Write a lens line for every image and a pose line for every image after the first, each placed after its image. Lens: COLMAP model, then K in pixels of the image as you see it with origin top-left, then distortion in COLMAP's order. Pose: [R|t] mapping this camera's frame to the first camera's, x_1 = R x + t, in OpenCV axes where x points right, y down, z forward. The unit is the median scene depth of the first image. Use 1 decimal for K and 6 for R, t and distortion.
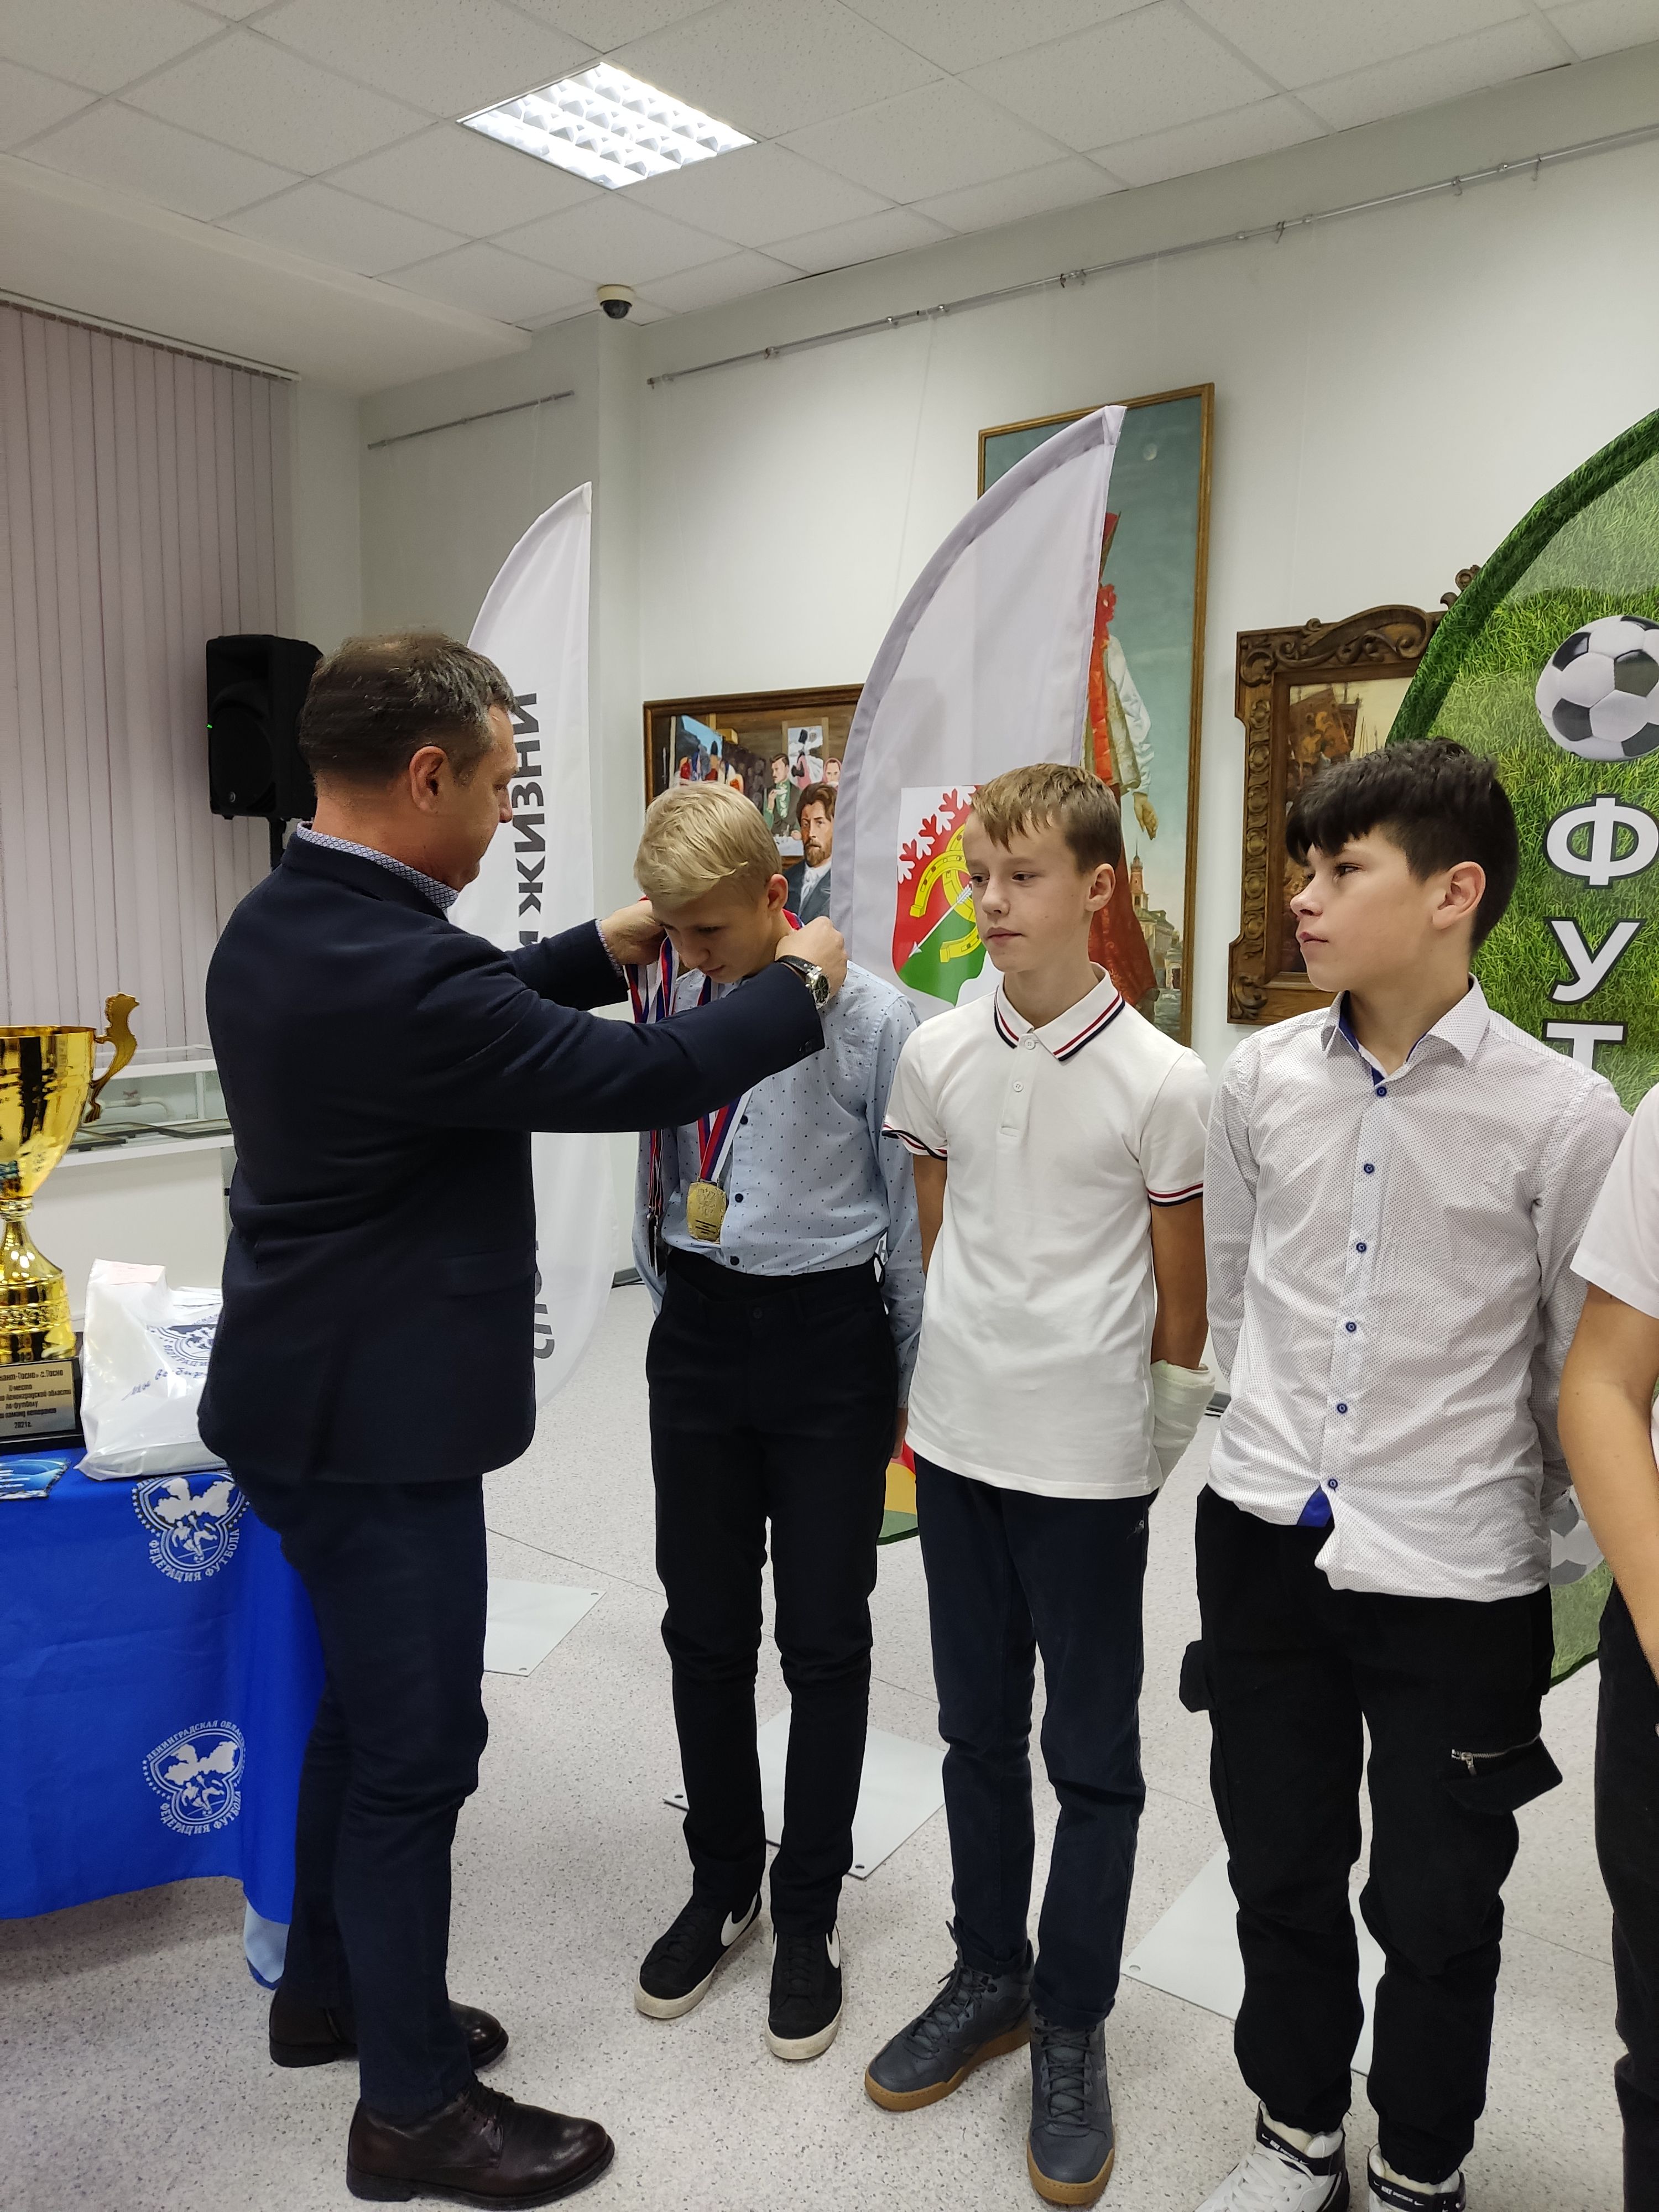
lens RADIAL K [[1649.3, 0, 858.8], [0, 1649.3, 1146.6], [0, 0, 1]] dist [0.041698, -0.065817]
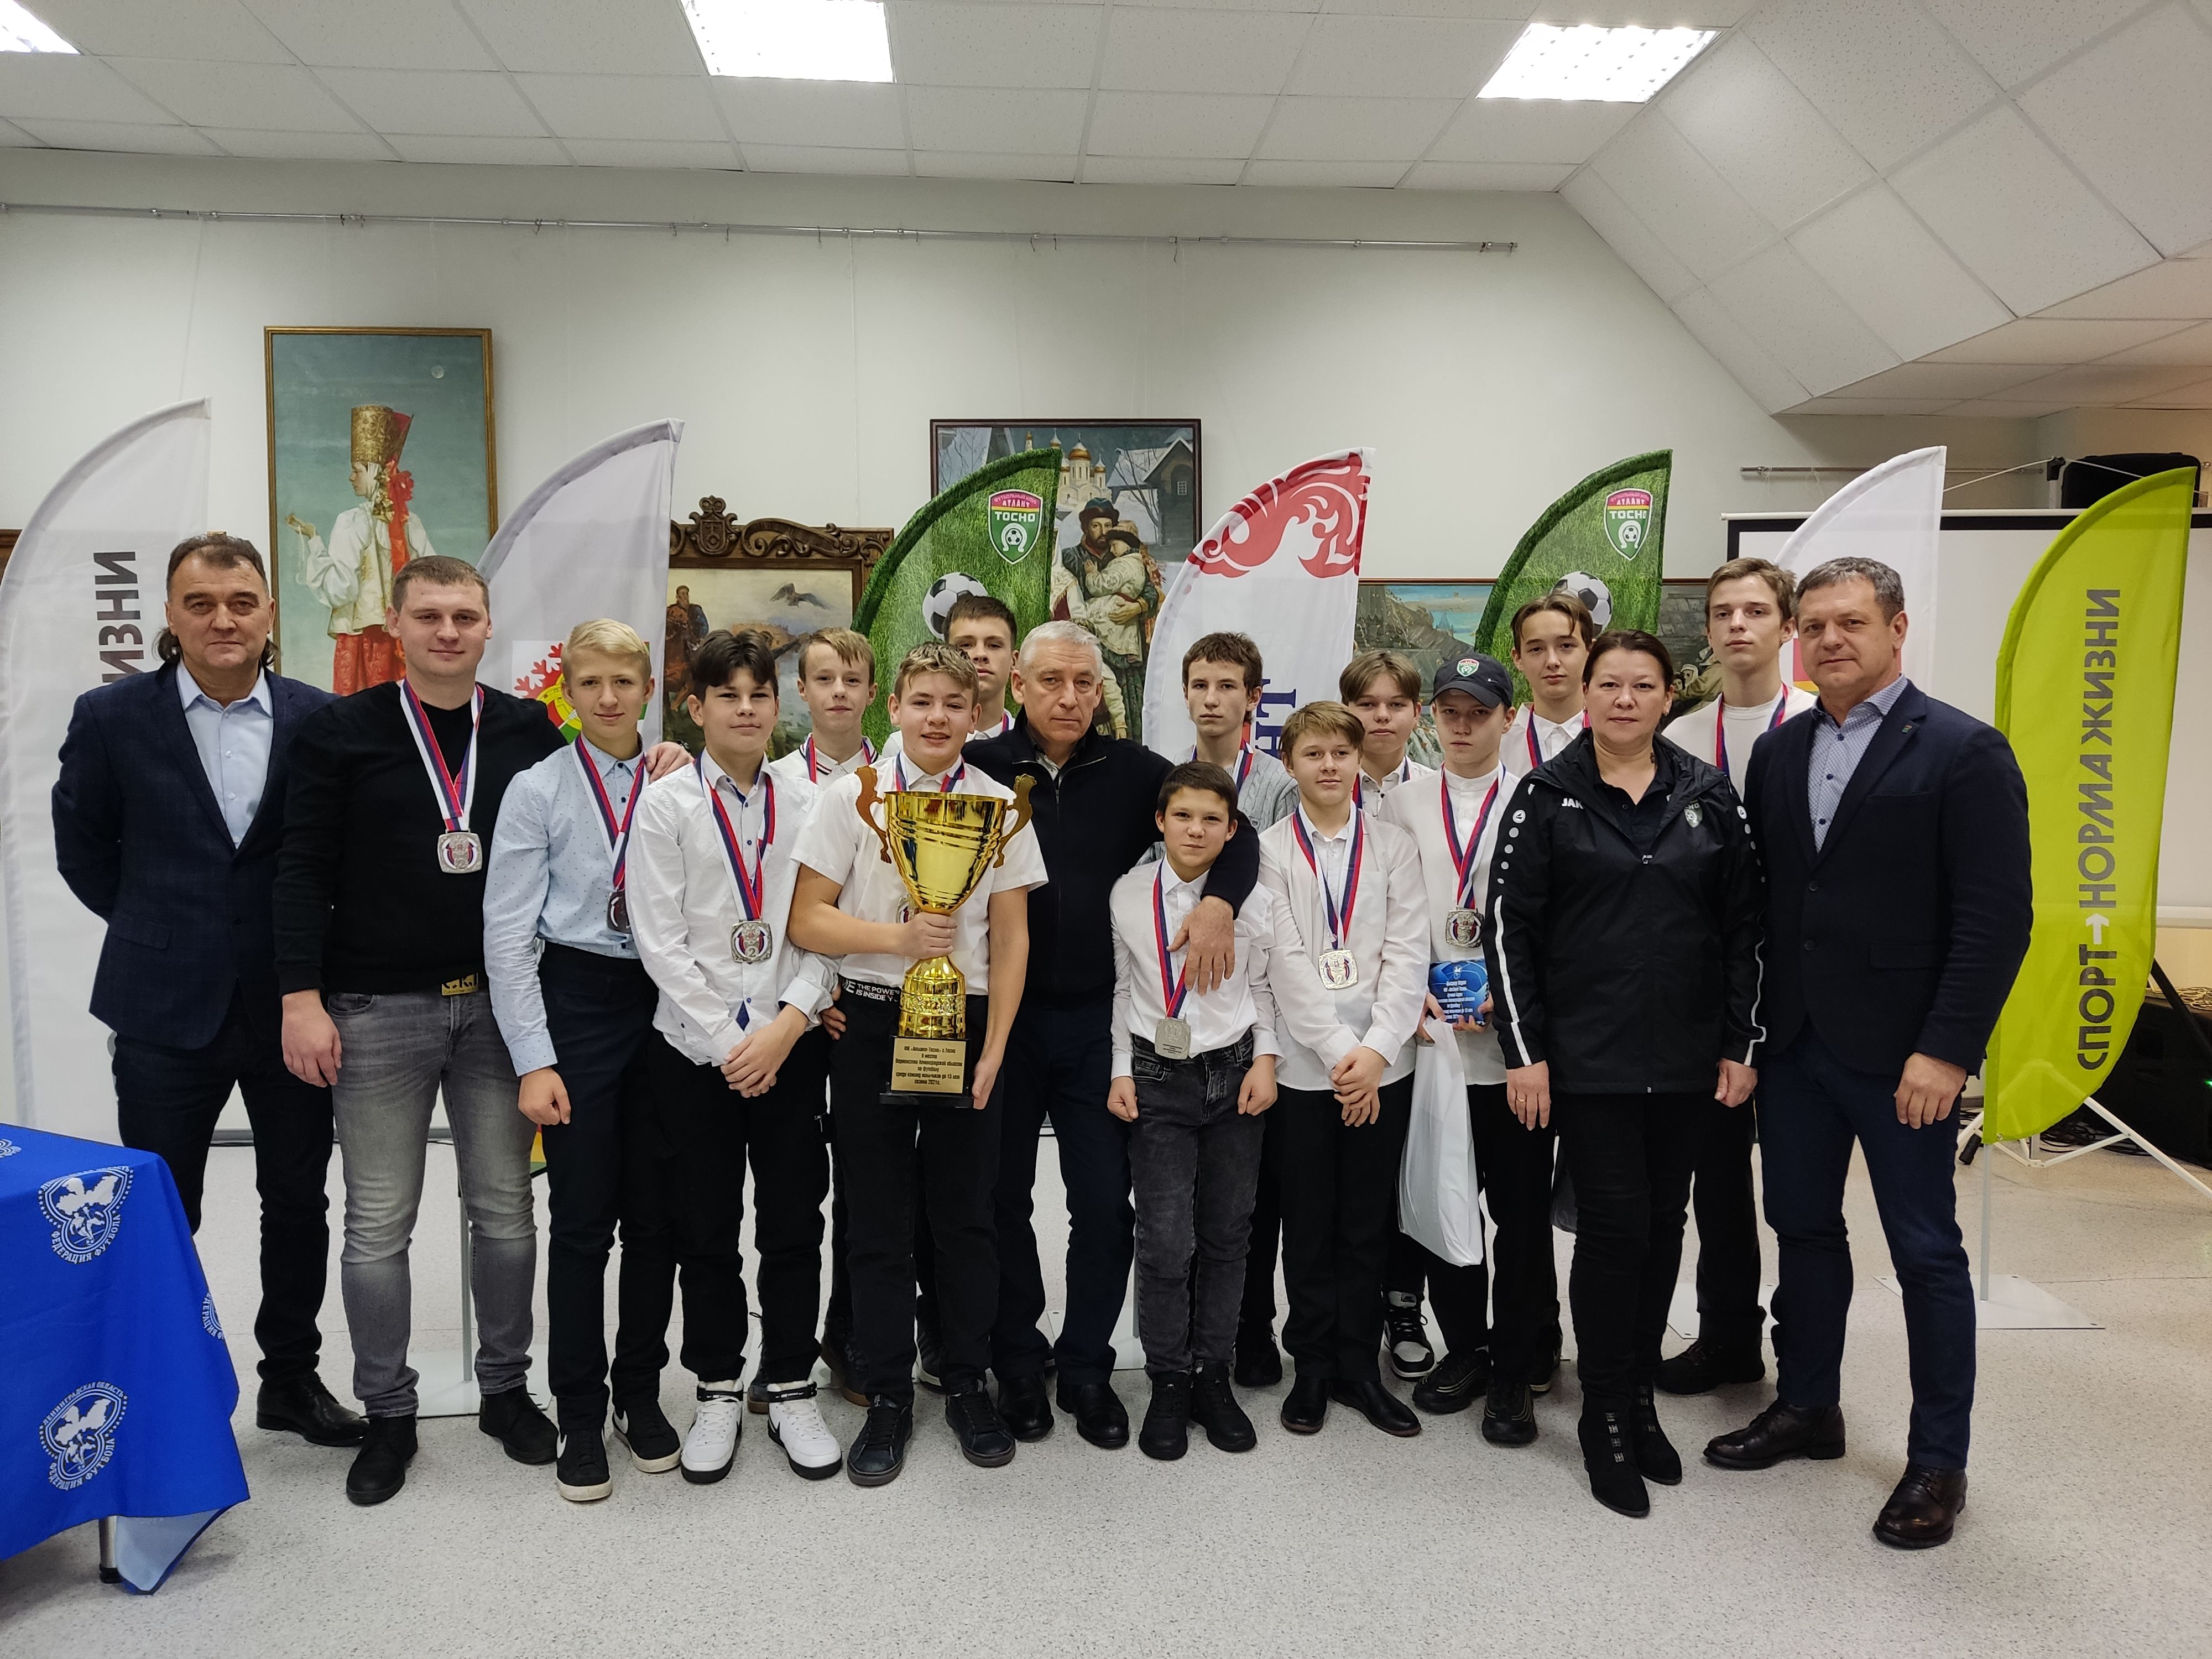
lens RADIAL K [[1589.3, 0, 1173.2], [0, 1589.3, 833.4], [0, 0, 1]] dist [0.037337, -0.059433]
pose [[0.712296, -0.049343, 0.700142, -0.307494], [0.113554, 0.992486, -0.045579, 0.044393], [-0.692632, 0.111969, 0.712547, -0.209611]]
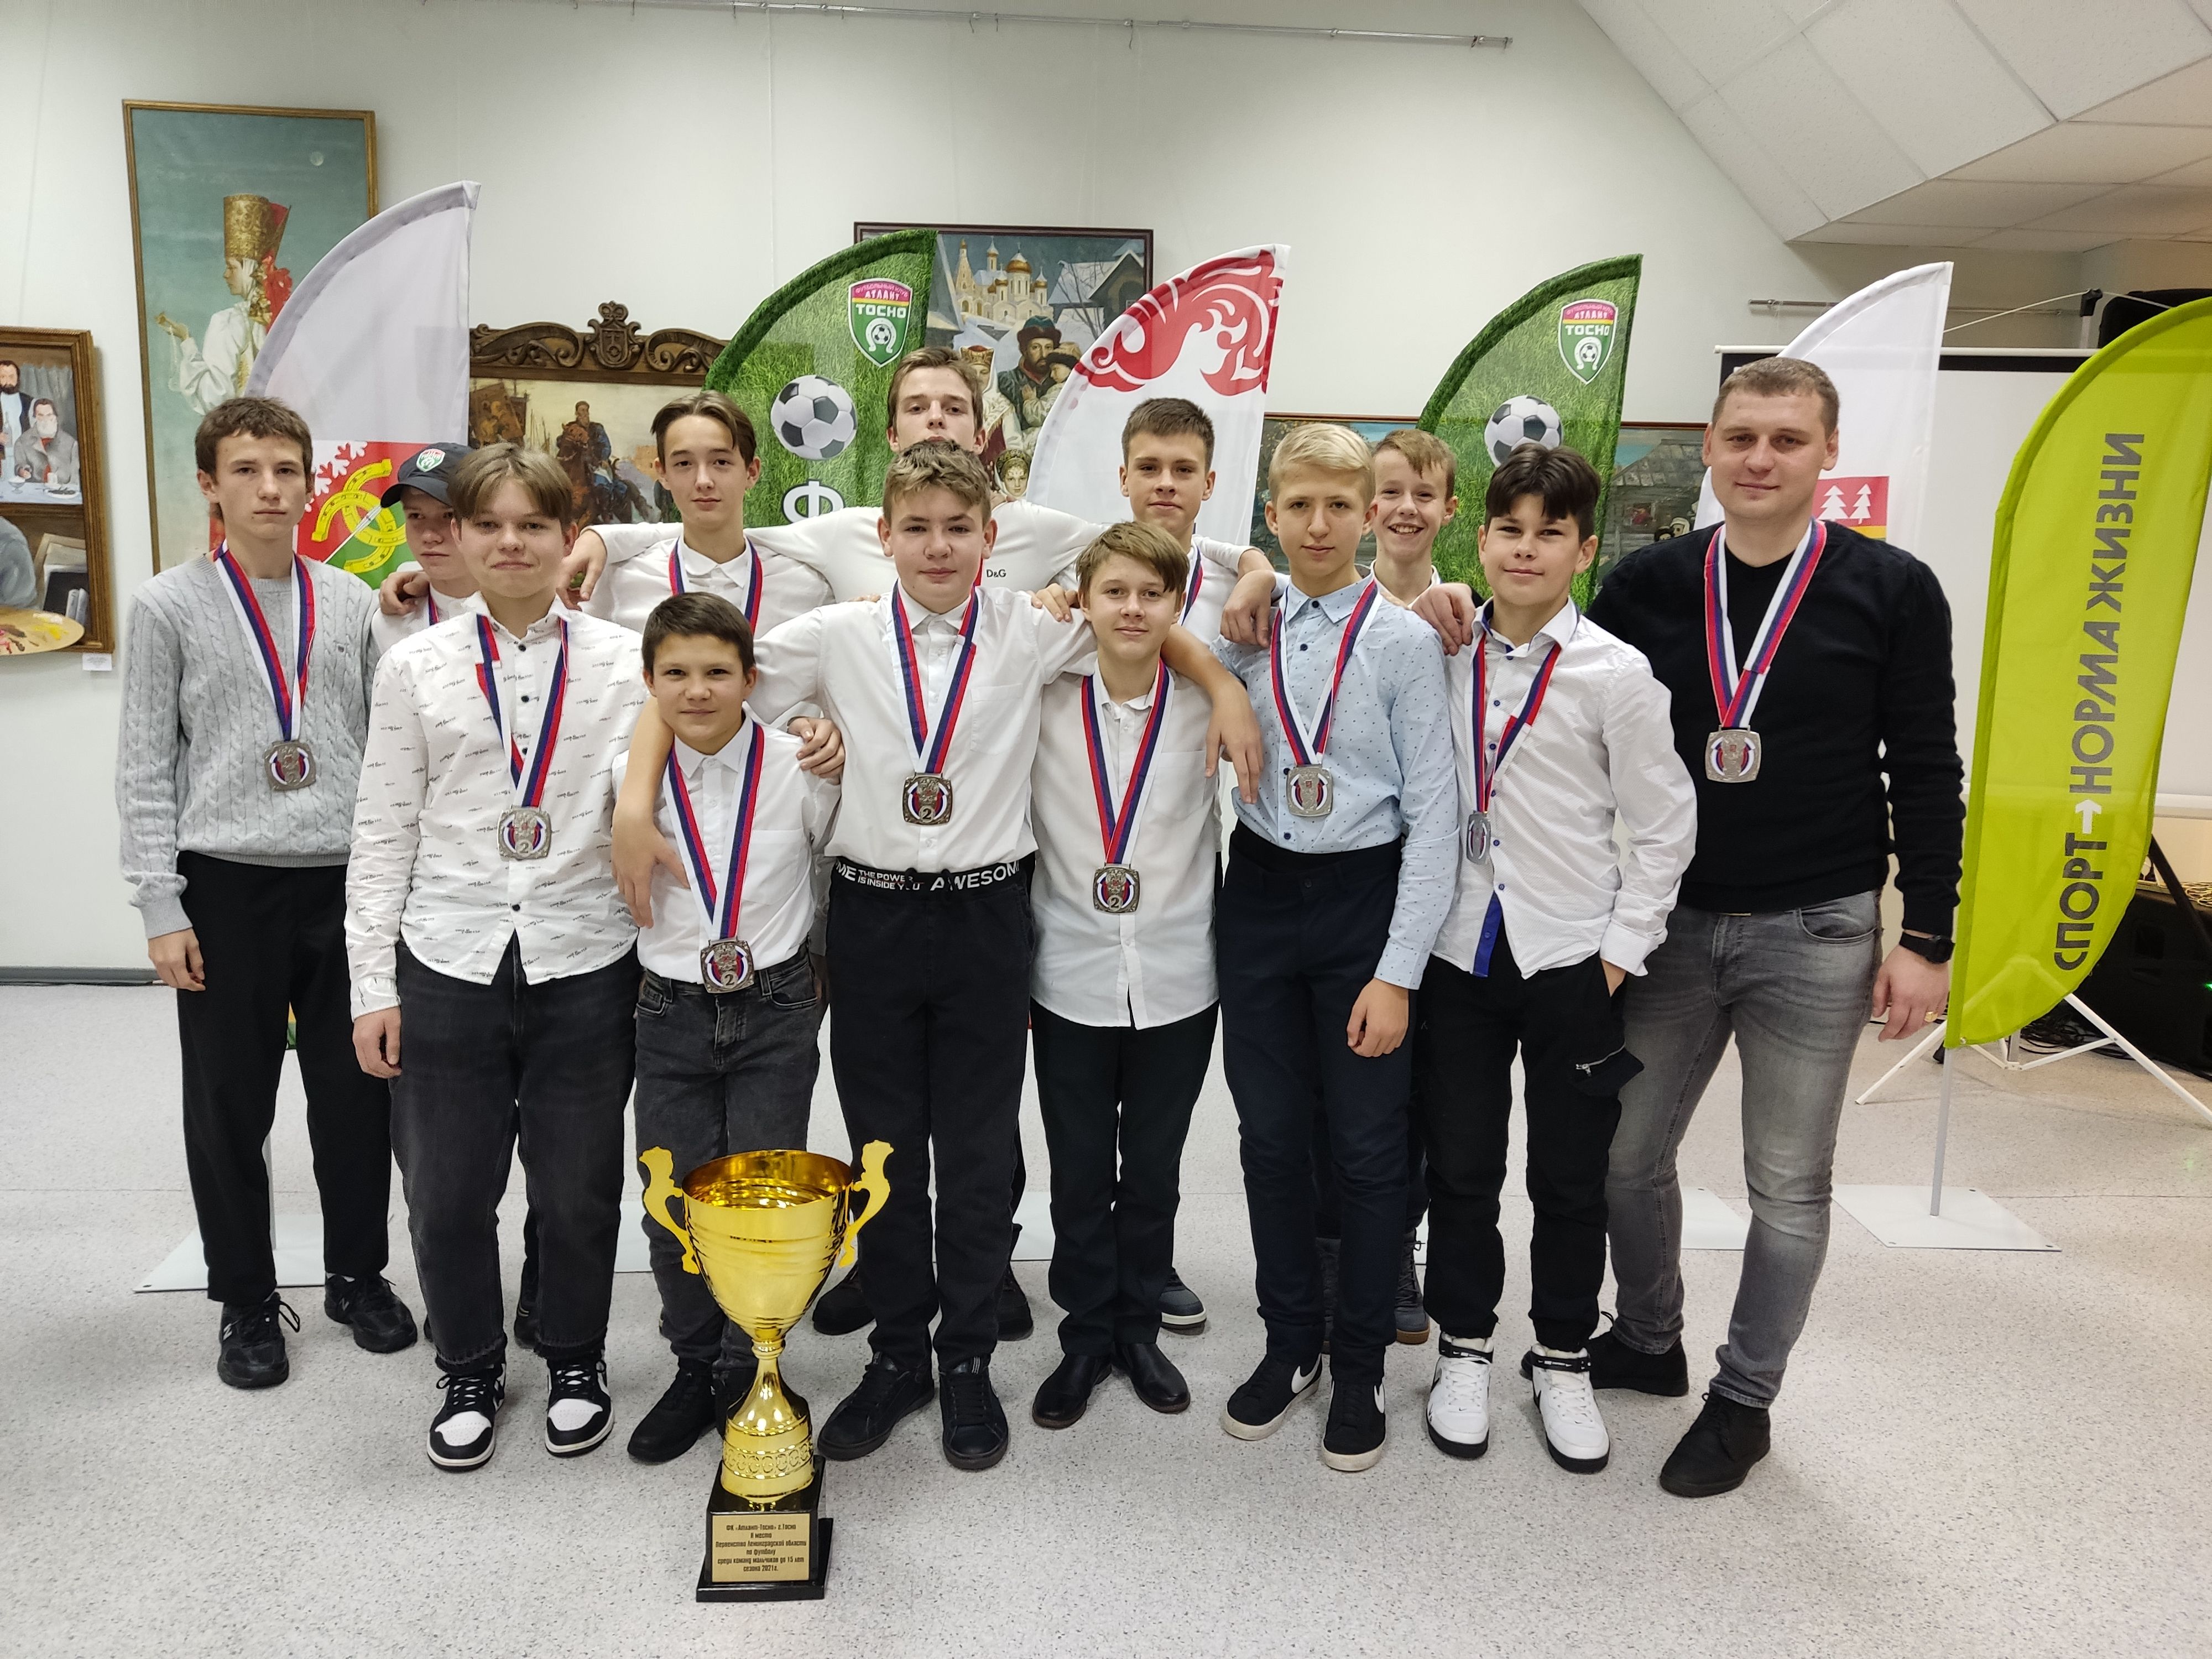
lens RADIAL K [[1589.3, 0, 1173.2], [0, 1589.3, 833.4], [0, 0, 1]] dist [0.037337, -0.059433]
pose [[0.727597, -0.088570, 0.680263, -0.194900], [0.085368, 0.995612, 0.038319, 0.054076], [-0.680672, 0.030192, 0.731966, -0.199651]]
